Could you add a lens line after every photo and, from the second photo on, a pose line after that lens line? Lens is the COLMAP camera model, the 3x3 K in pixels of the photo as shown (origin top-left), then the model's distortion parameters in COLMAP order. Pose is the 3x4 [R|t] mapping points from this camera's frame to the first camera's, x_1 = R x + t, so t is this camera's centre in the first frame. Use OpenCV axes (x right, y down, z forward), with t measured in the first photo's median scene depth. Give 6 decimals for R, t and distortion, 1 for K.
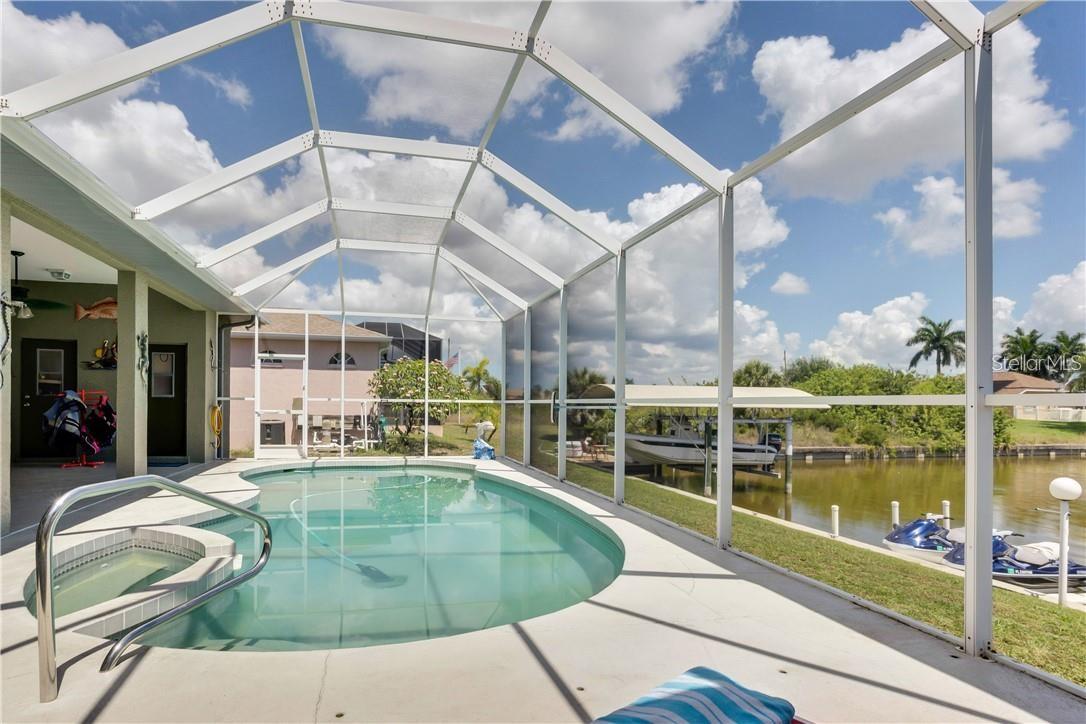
lens RADIAL K [[568.2, 0, 500.3], [0, 568.2, 404.3], [0, 0, 1]] dist [-0.028884, 0.000070]
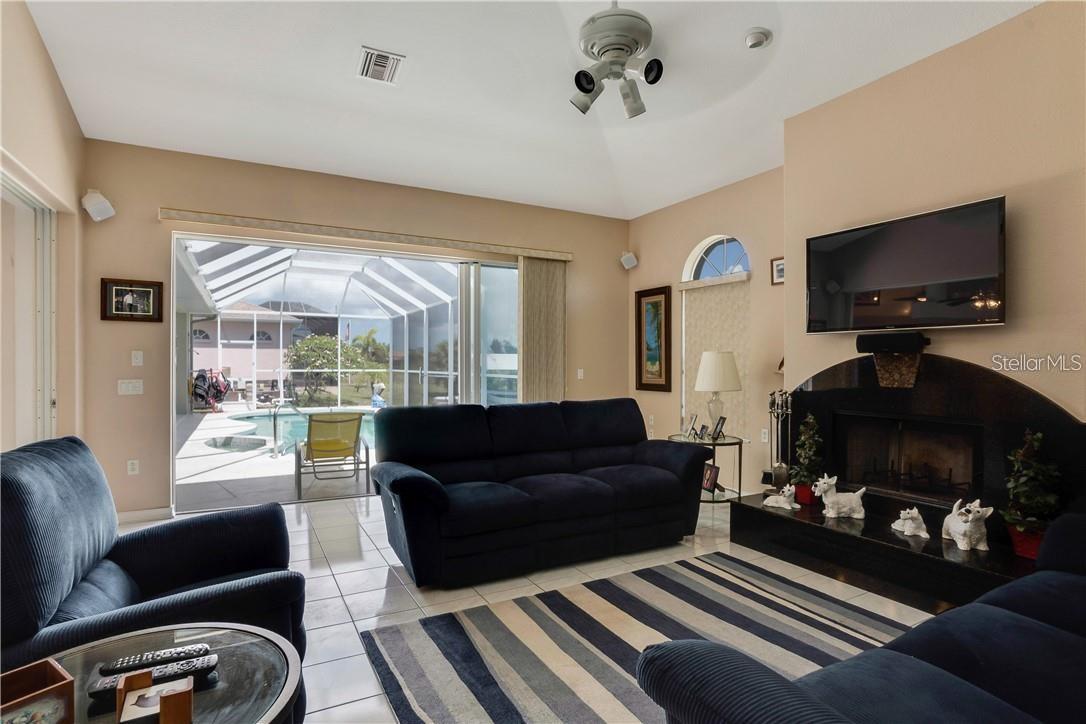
lens RADIAL K [[561.3, 0, 542.9], [0, 561.3, 361.6], [0, 0, 1]] dist [-0.005928, -0.000724]
pose [[0.962432, -0.004832, 0.271480, -0.005767], [0.005349, 0.999985, -0.001164, -0.012908], [-0.271470, 0.002572, 0.962443, -0.304469]]
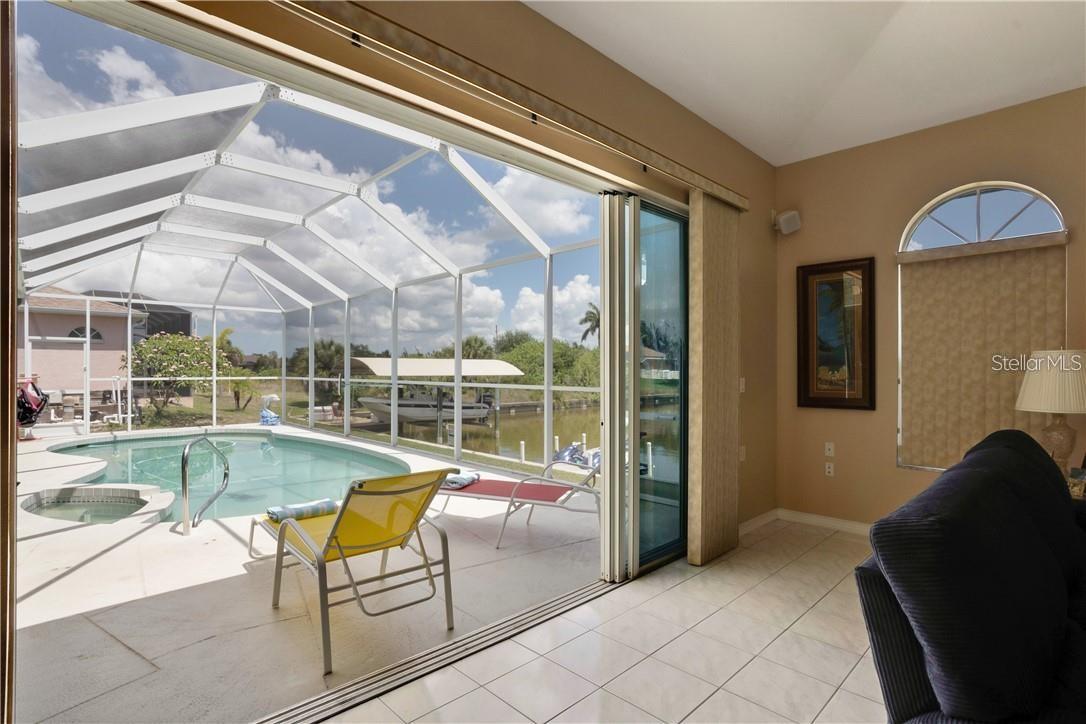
lens RADIAL K [[528.7, 0, 546.8], [0, 528.7, 367.9], [0, 0, 1]] dist [-0.012858, 0.001494]
pose [[0.847299, -0.006034, 0.531082, -0.063492], [0.005813, 0.999981, 0.002087, -0.013241], [-0.531084, 0.001318, 0.847318, -0.145712]]
